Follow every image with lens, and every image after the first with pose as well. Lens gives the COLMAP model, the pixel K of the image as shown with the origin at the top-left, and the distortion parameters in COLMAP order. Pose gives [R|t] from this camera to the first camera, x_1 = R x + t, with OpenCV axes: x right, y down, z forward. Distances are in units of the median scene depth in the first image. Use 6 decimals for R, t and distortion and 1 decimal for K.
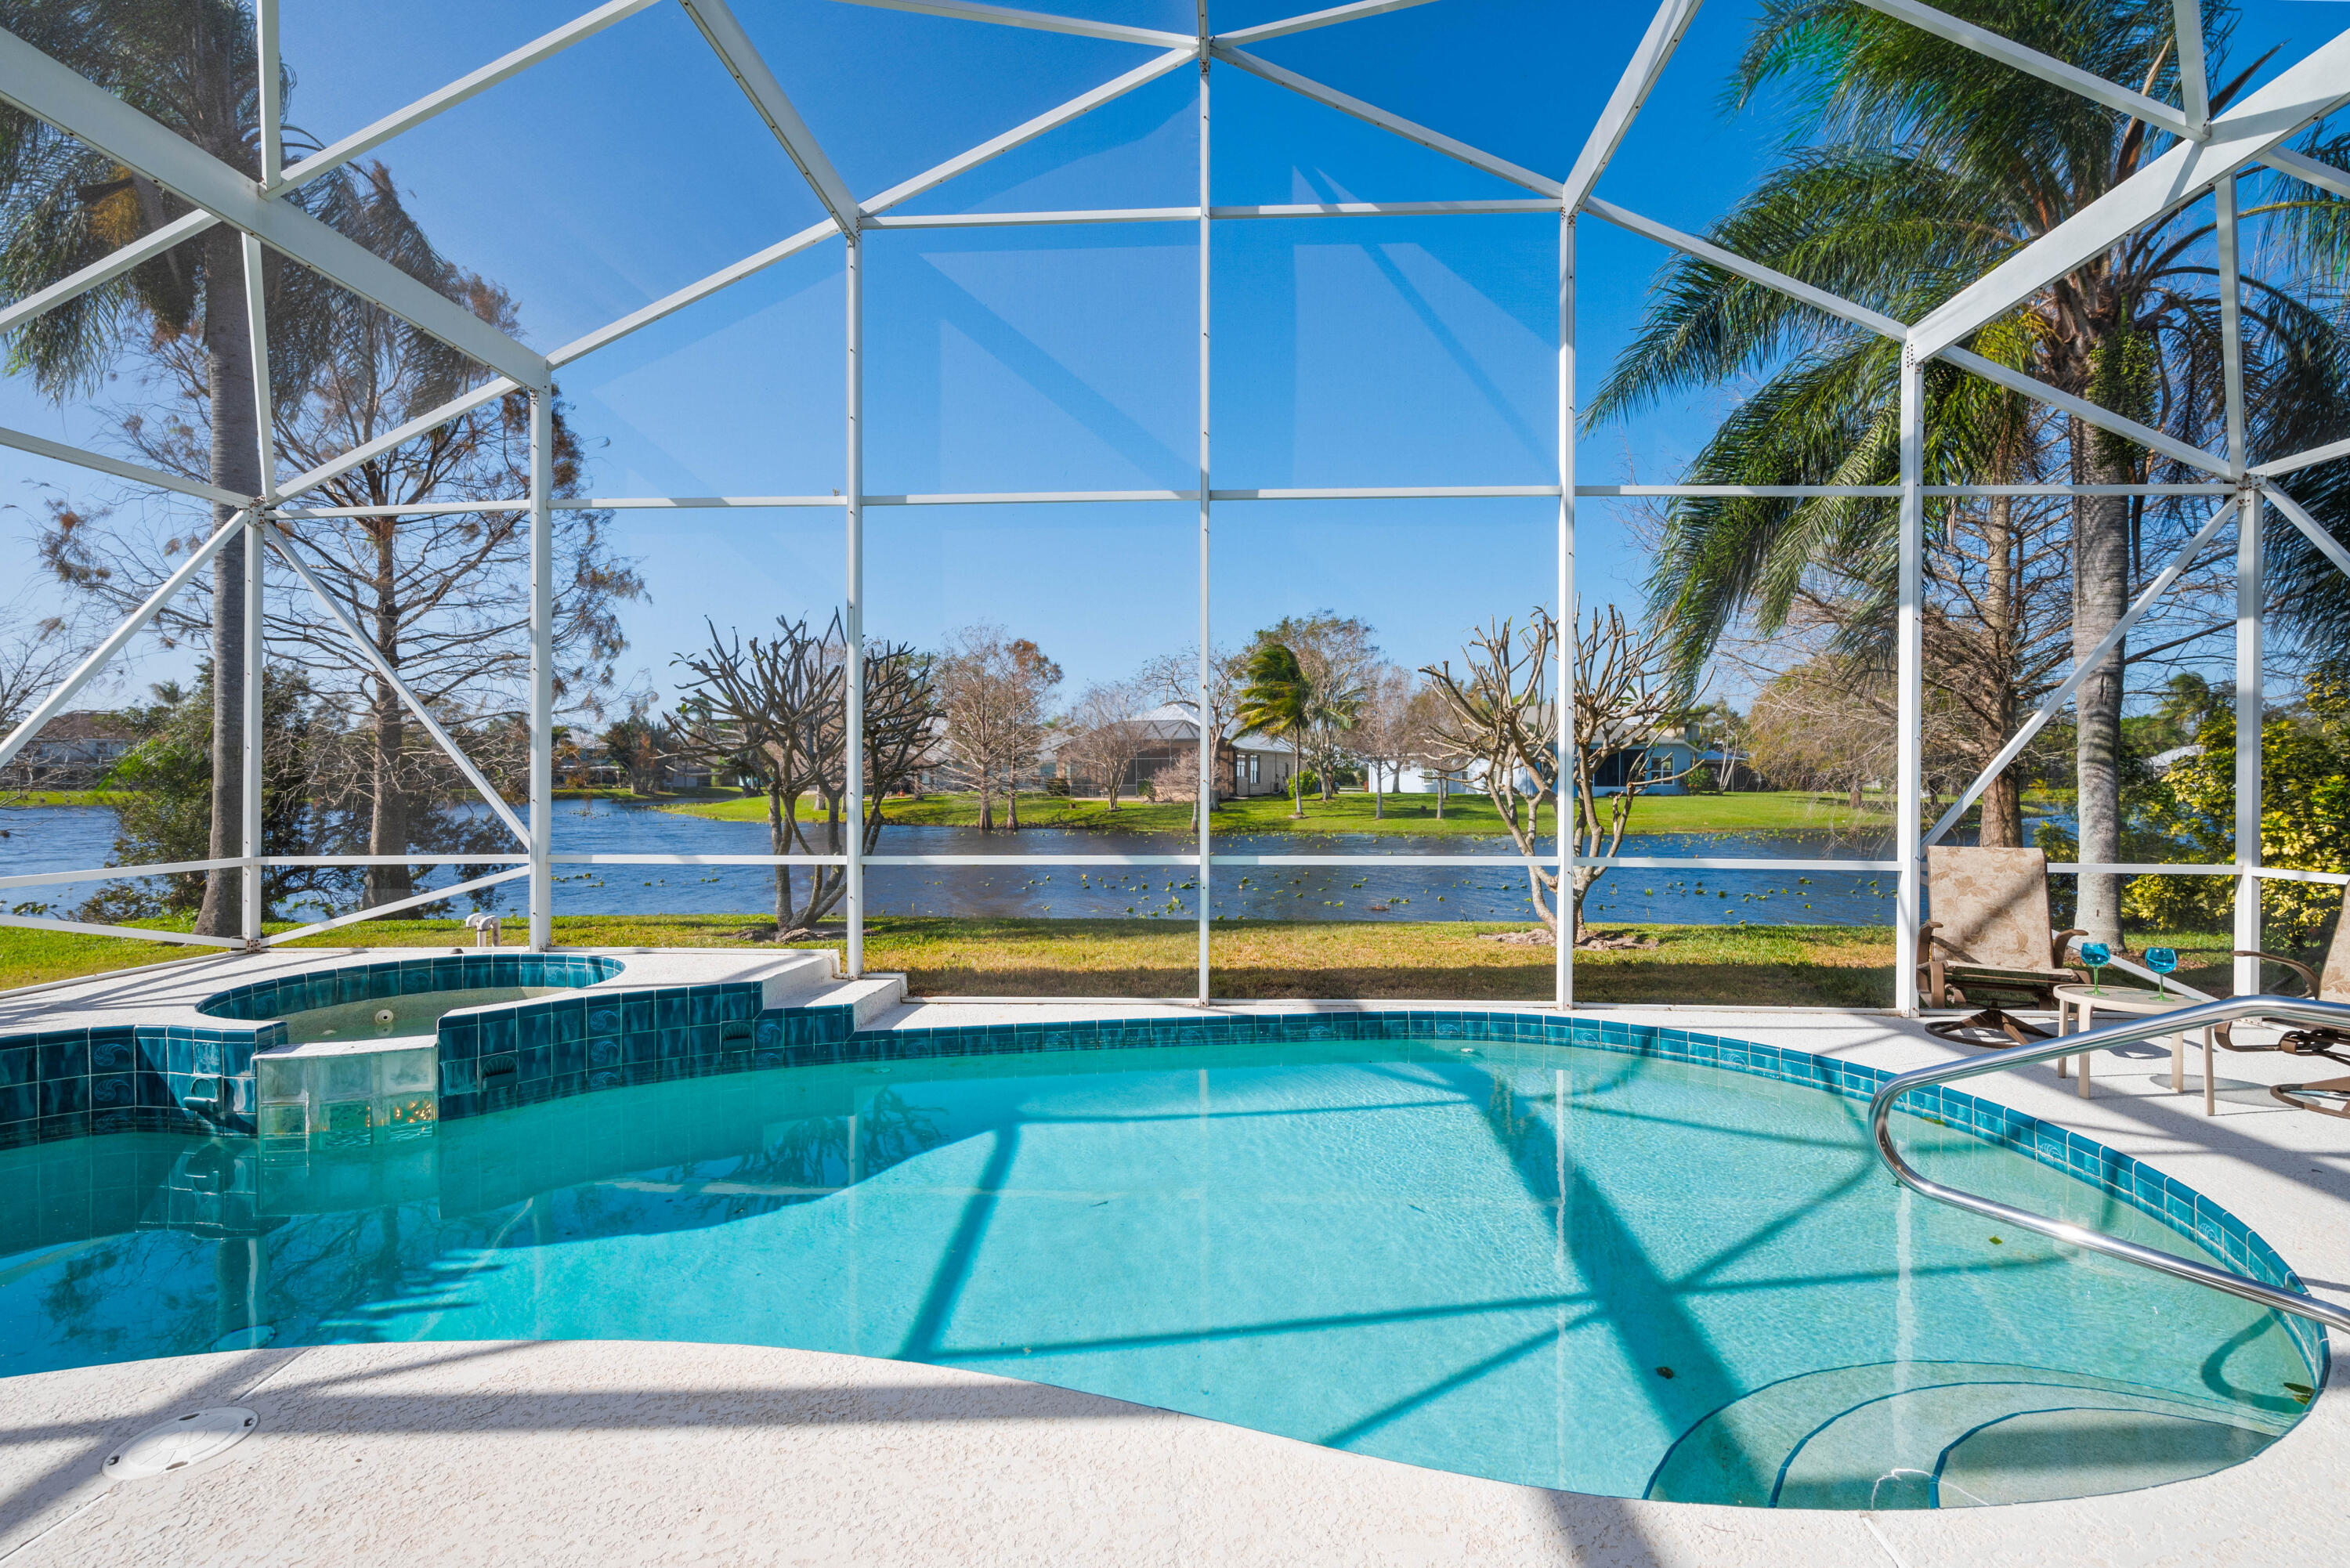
lens RADIAL K [[1067.2, 0, 1184.8], [0, 1067.2, 784.6], [0, 0, 1]] dist [-0.002207, -0.000546]
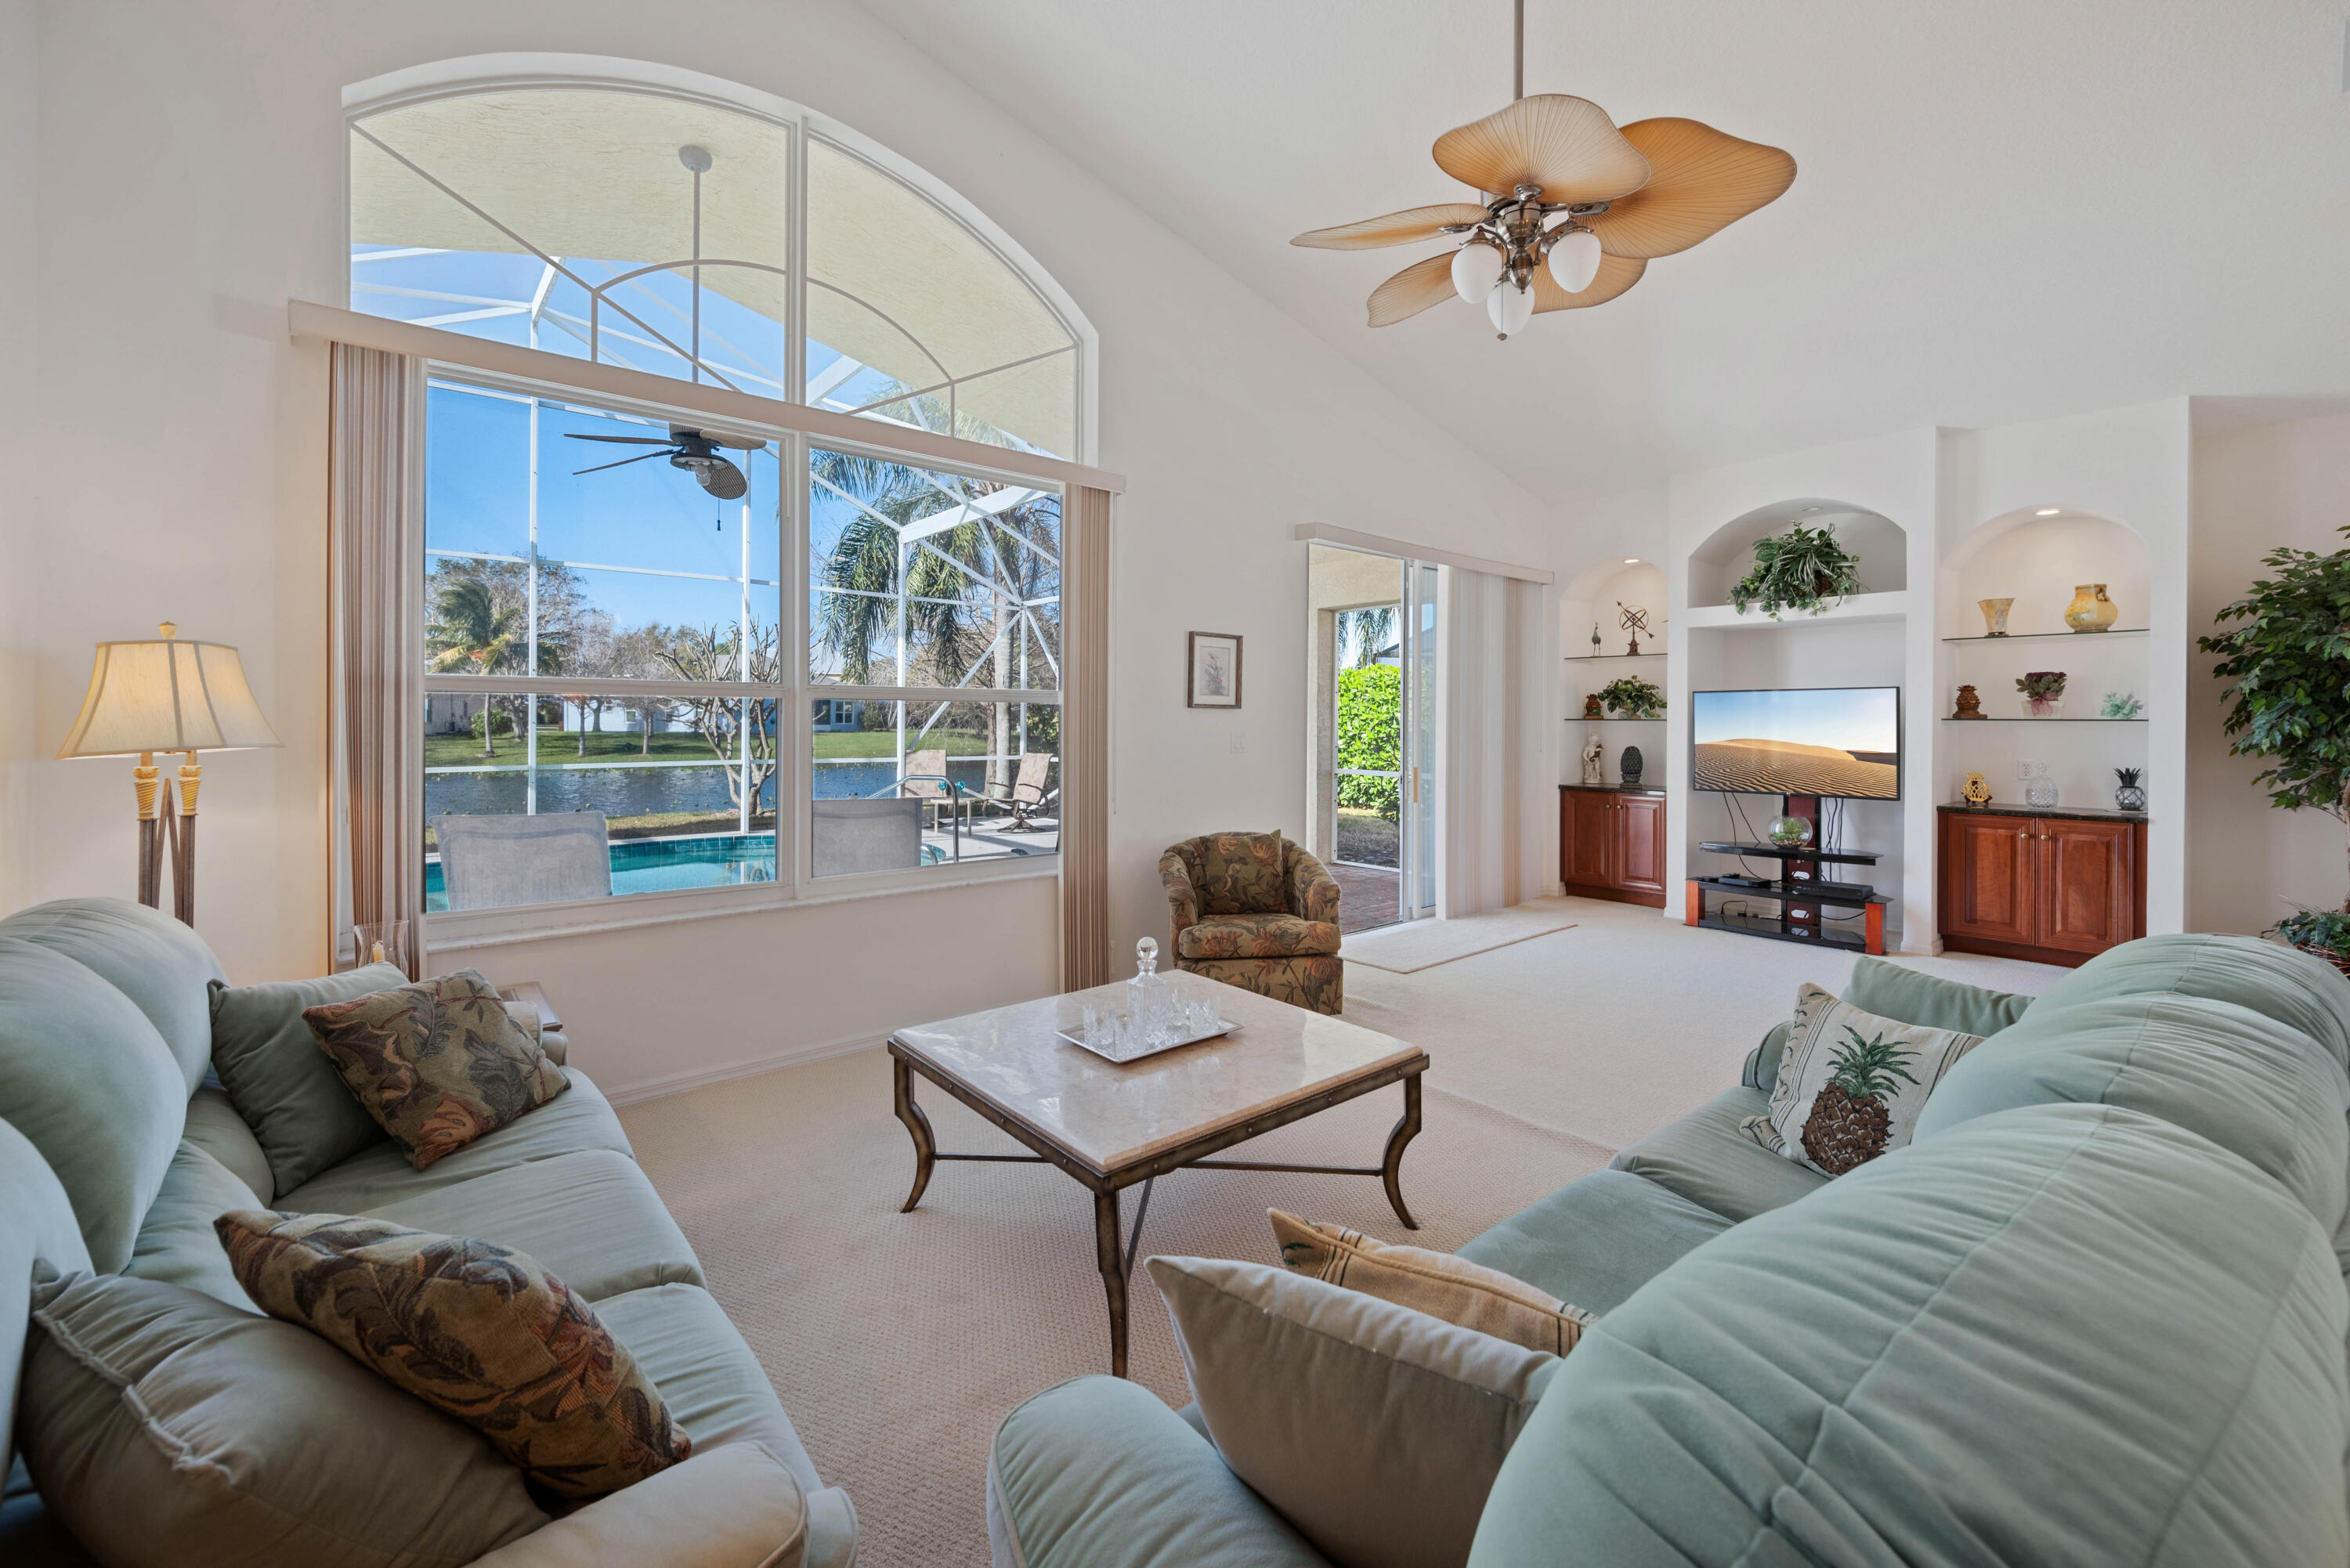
lens RADIAL K [[951.5, 0, 1190.8], [0, 951.5, 723.3], [0, 0, 1]] dist [-0.001980, -0.000396]
pose [[0.722918, -0.000829, 0.690933, -0.034044], [0.000687, 1.000000, 0.000481, -0.000460], [-0.690933, 0.000127, 0.722919, -0.108448]]
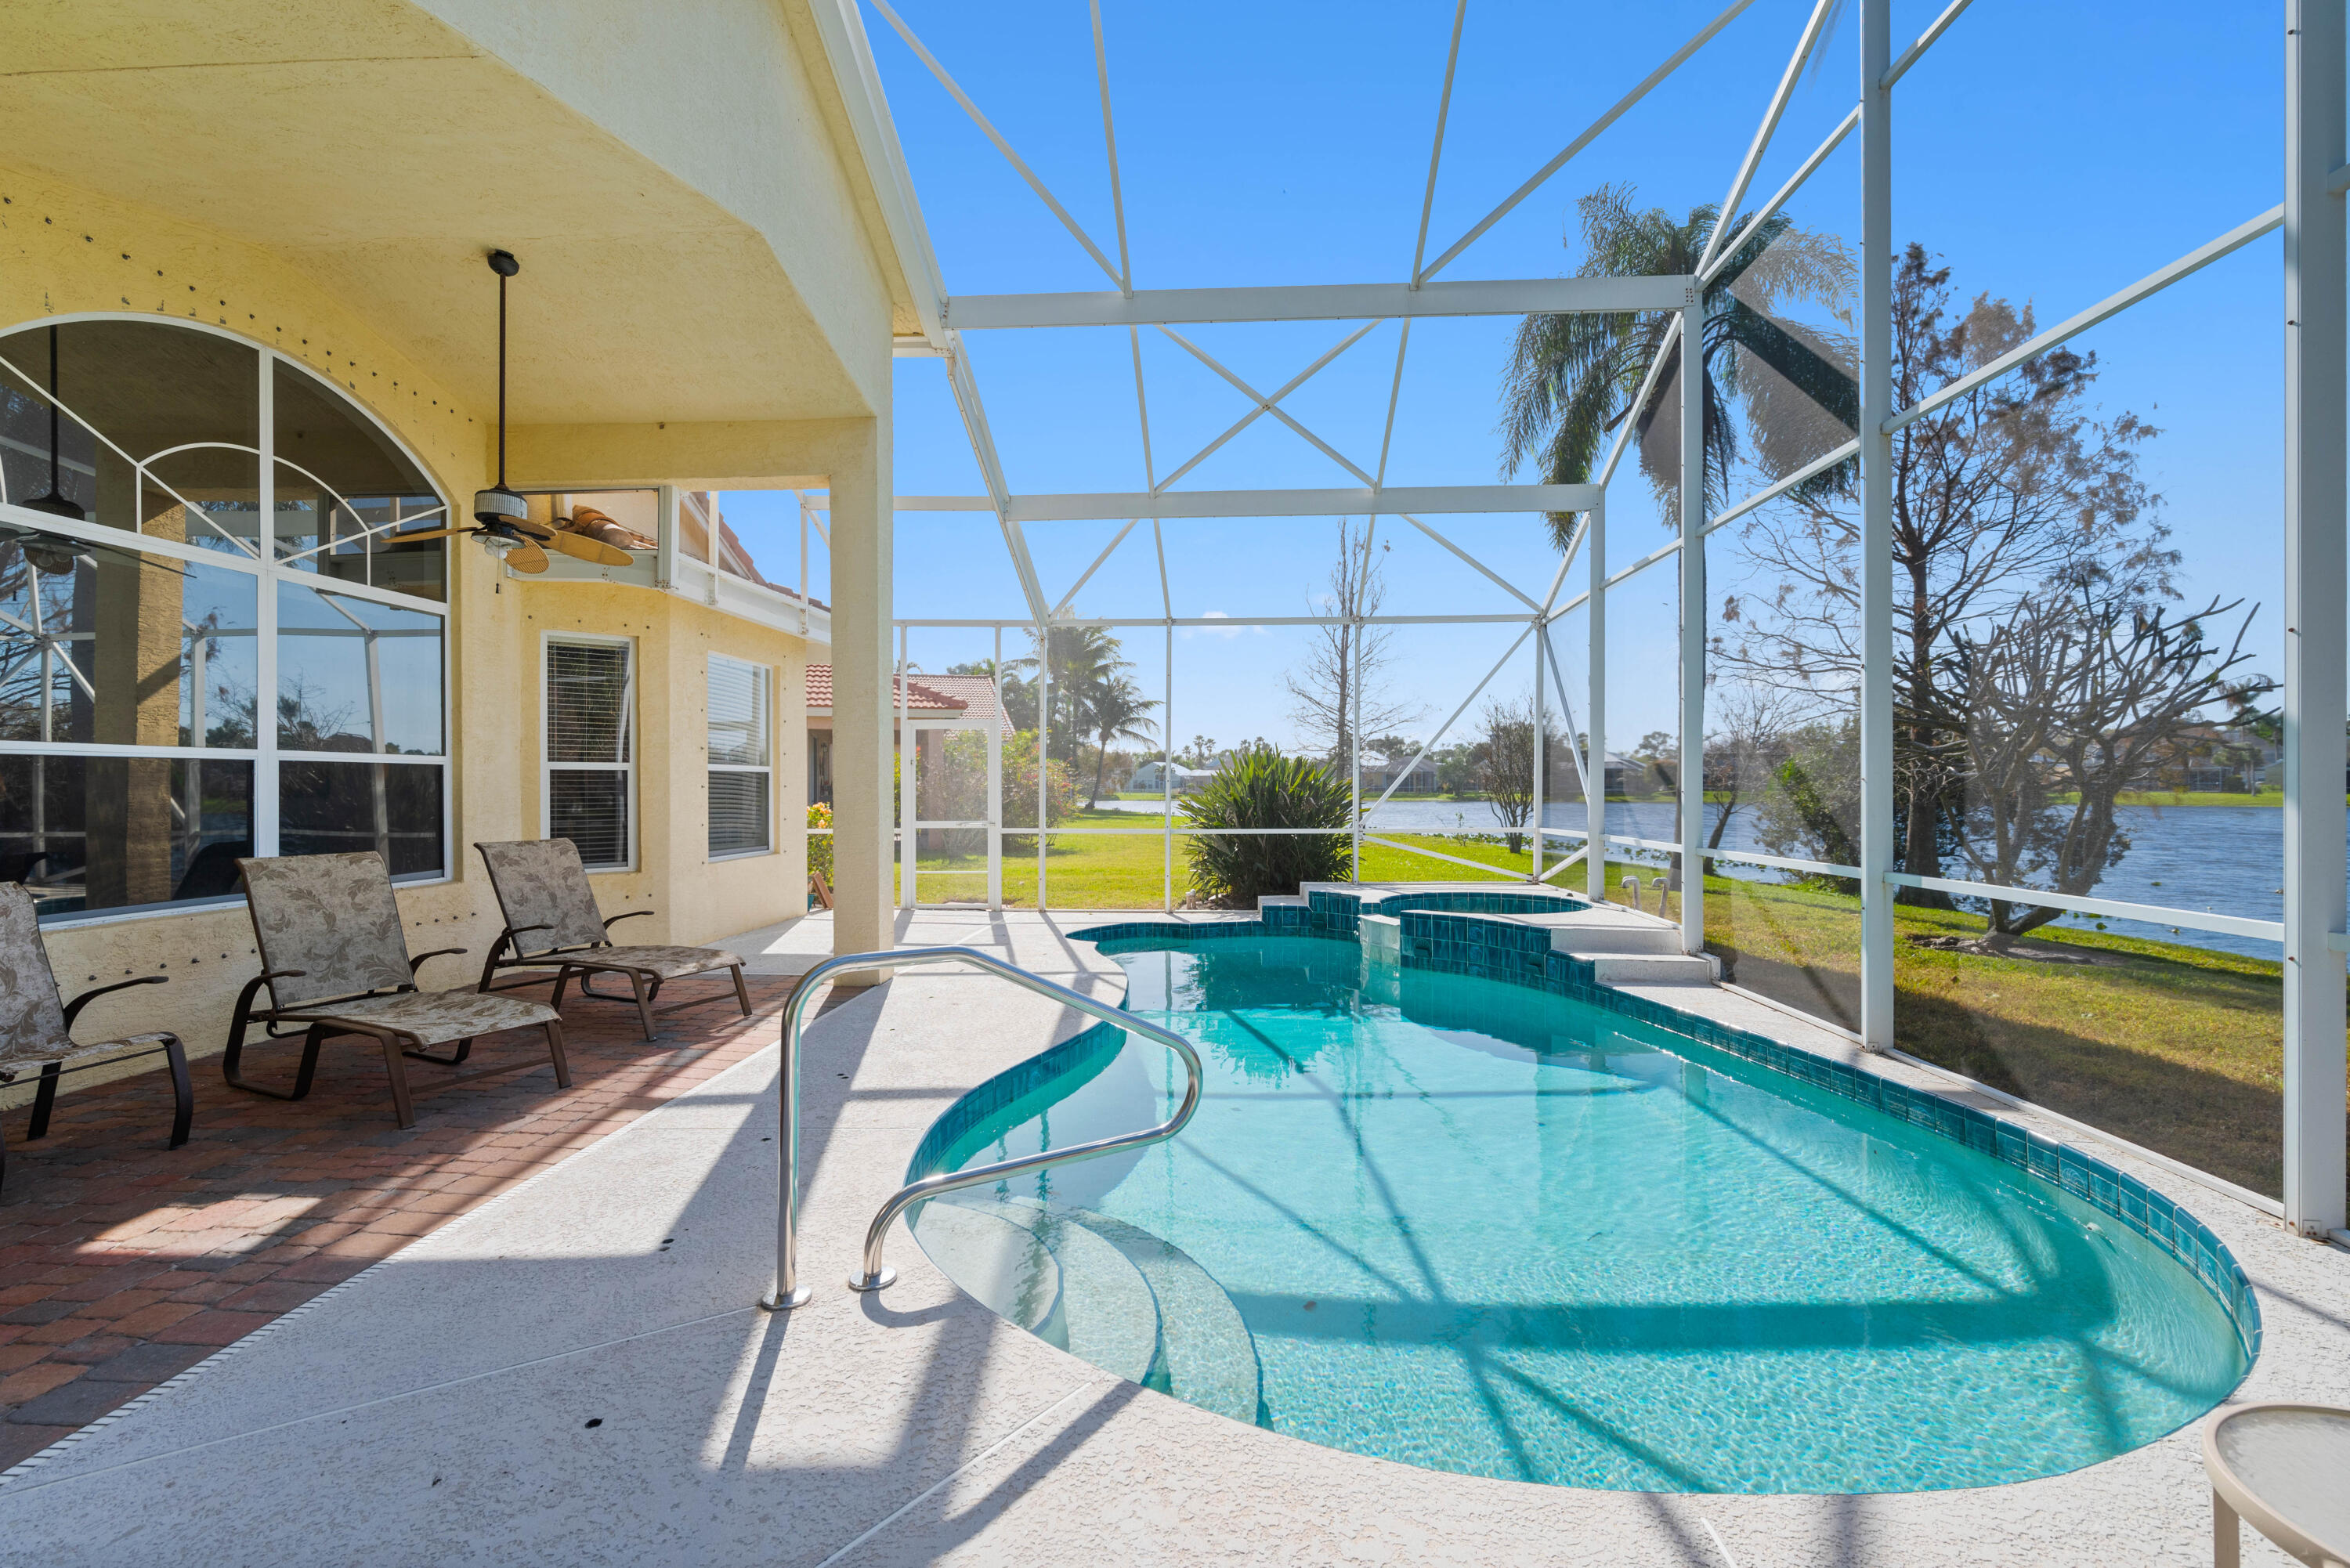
lens RADIAL K [[1067.2, 0, 1184.8], [0, 1067.2, 784.6], [0, 0, 1]] dist [-0.002207, -0.000546]
pose [[-0.003703, 0.001105, -0.999993, 0.100708], [-0.002382, 0.999997, 0.001113, -0.000062], [0.999990, 0.002386, -0.003700, 0.055470]]
